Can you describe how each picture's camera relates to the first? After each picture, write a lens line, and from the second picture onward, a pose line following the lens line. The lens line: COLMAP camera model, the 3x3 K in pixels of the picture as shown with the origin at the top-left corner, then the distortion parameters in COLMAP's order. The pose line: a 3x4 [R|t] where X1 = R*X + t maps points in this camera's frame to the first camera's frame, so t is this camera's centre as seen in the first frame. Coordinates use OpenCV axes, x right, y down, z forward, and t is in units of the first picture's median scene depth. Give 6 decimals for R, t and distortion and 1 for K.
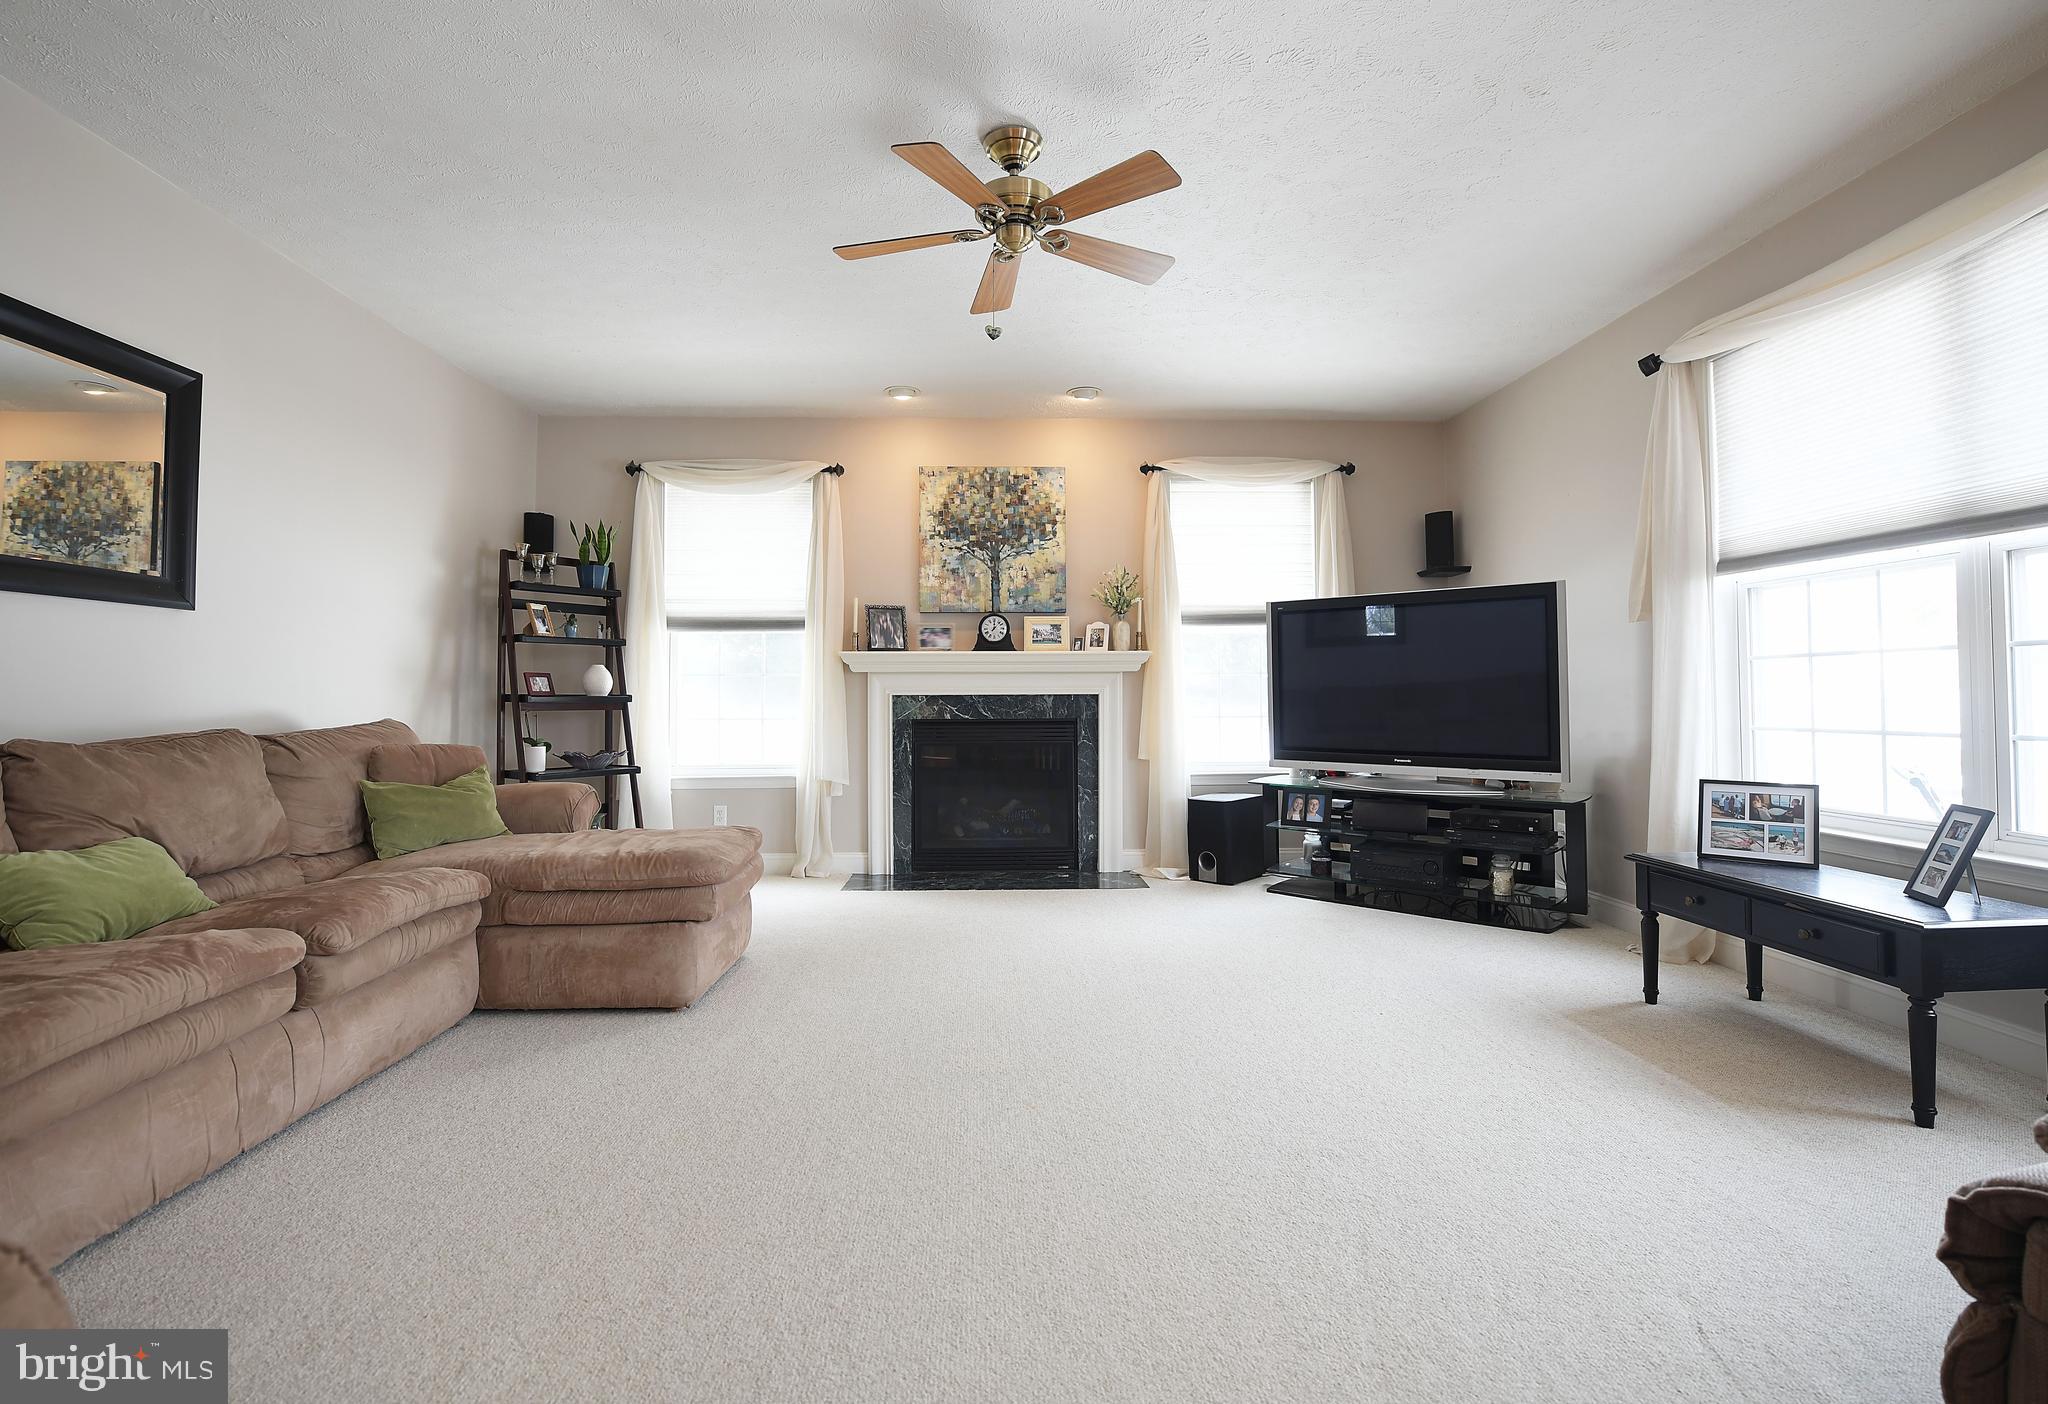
lens RADIAL K [[930.5, 0, 1032.8], [0, 930.5, 673.1], [0, 0, 1]] dist [-0.016313, -0.000684]
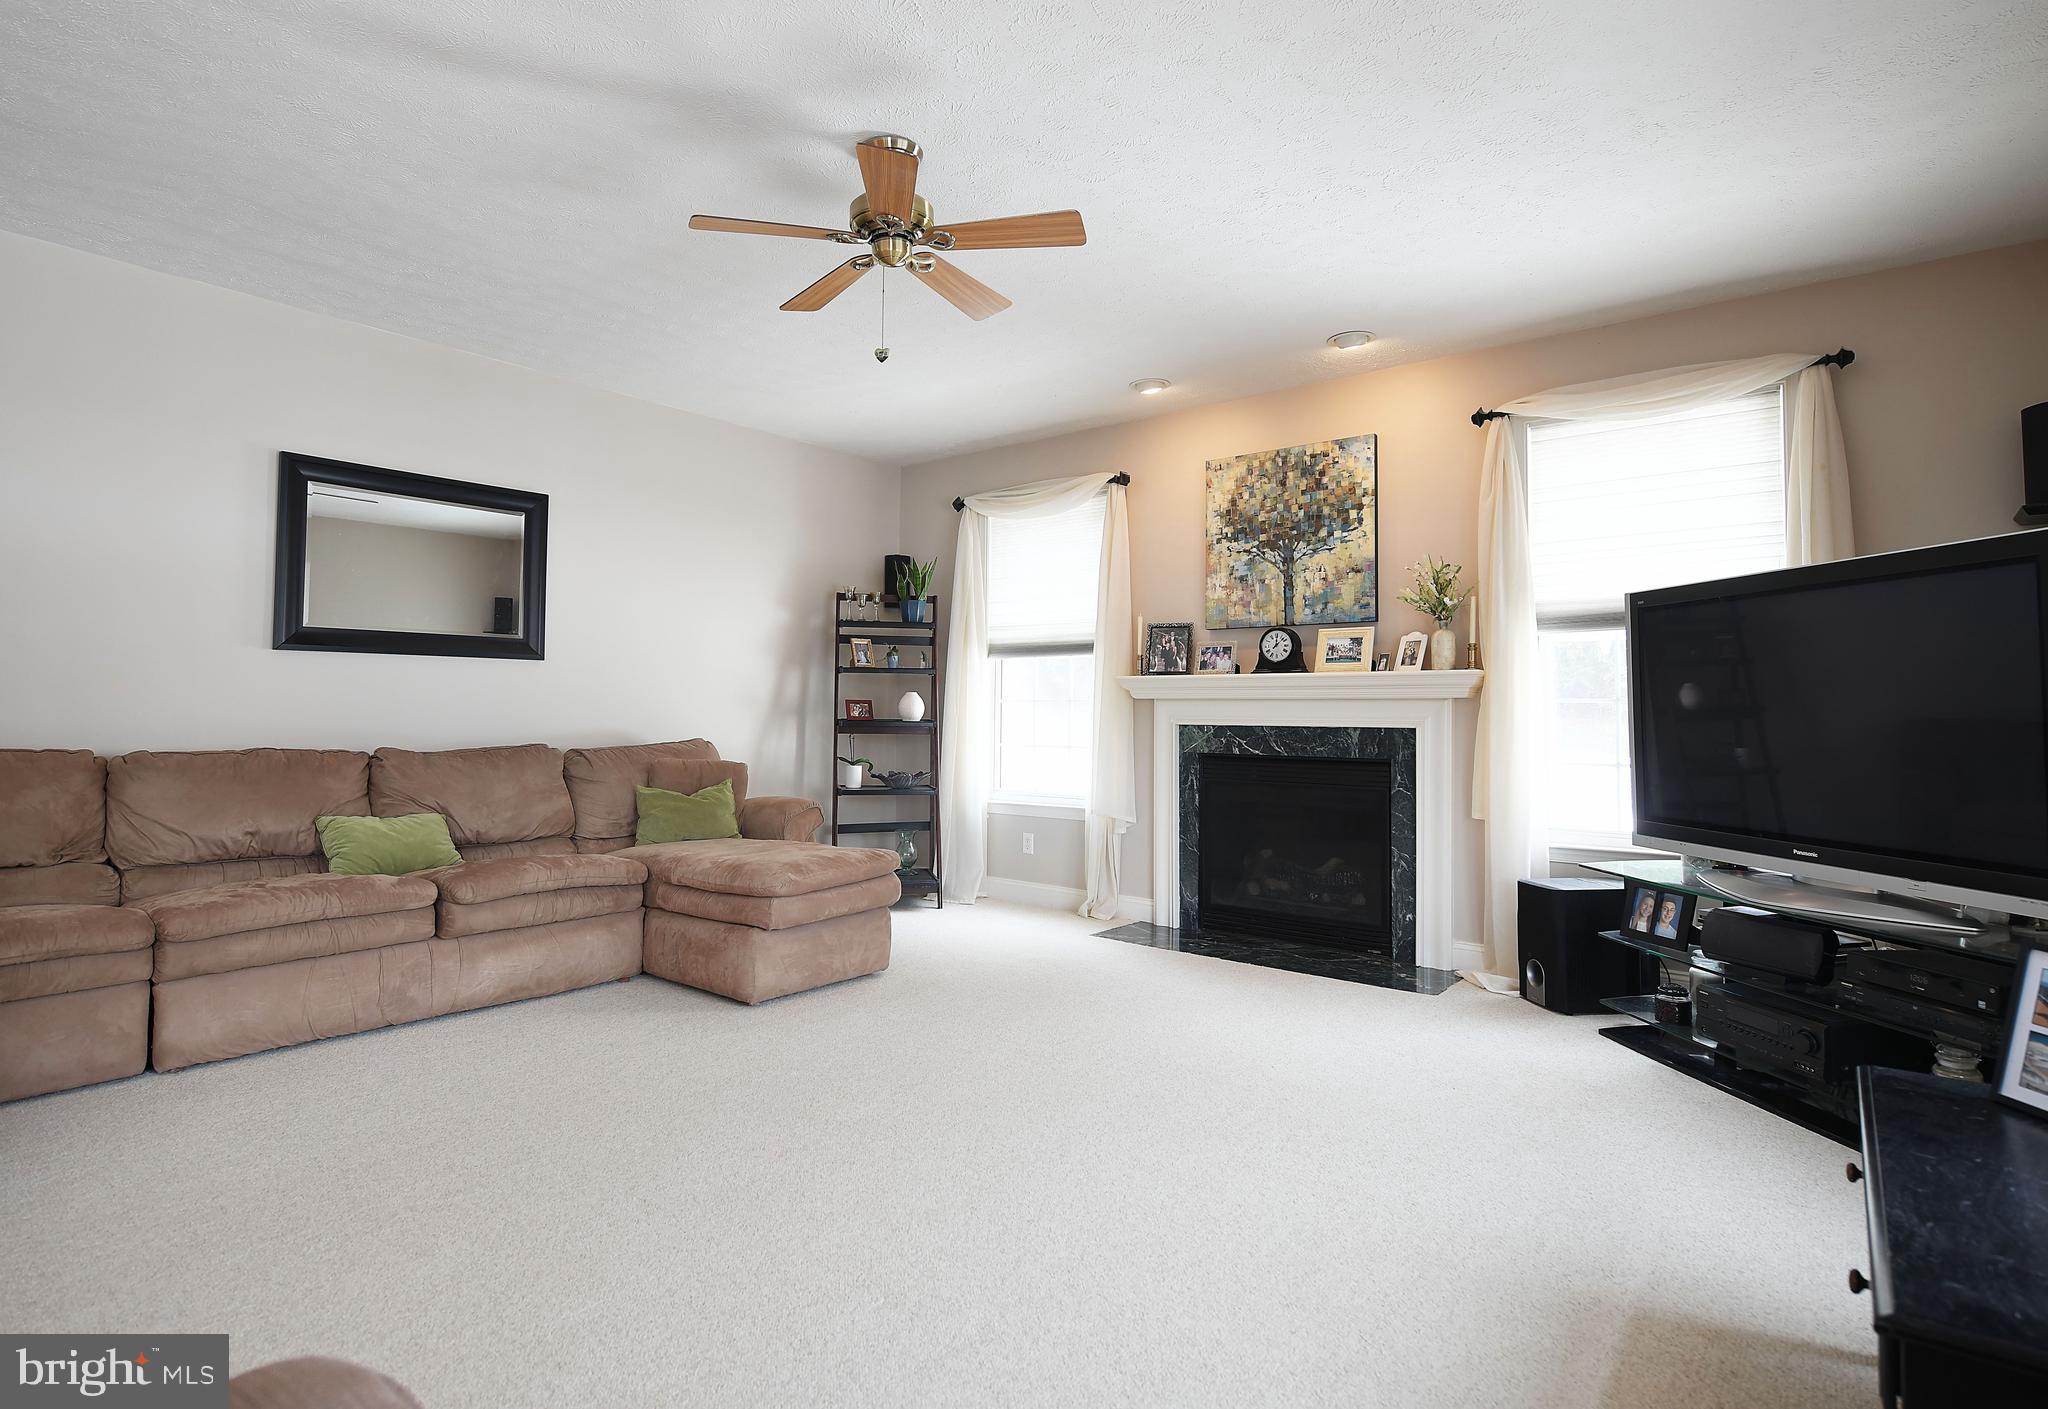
lens RADIAL K [[1052.5, 0, 966.7], [0, 1052.5, 676.6], [0, 0, 1]] dist [-0.005386, -0.000793]
pose [[0.739600, -0.013422, -0.672912, 0.373556], [0.005093, 0.999884, -0.014345, -0.008536], [0.673027, 0.007183, 0.739583, 0.126524]]
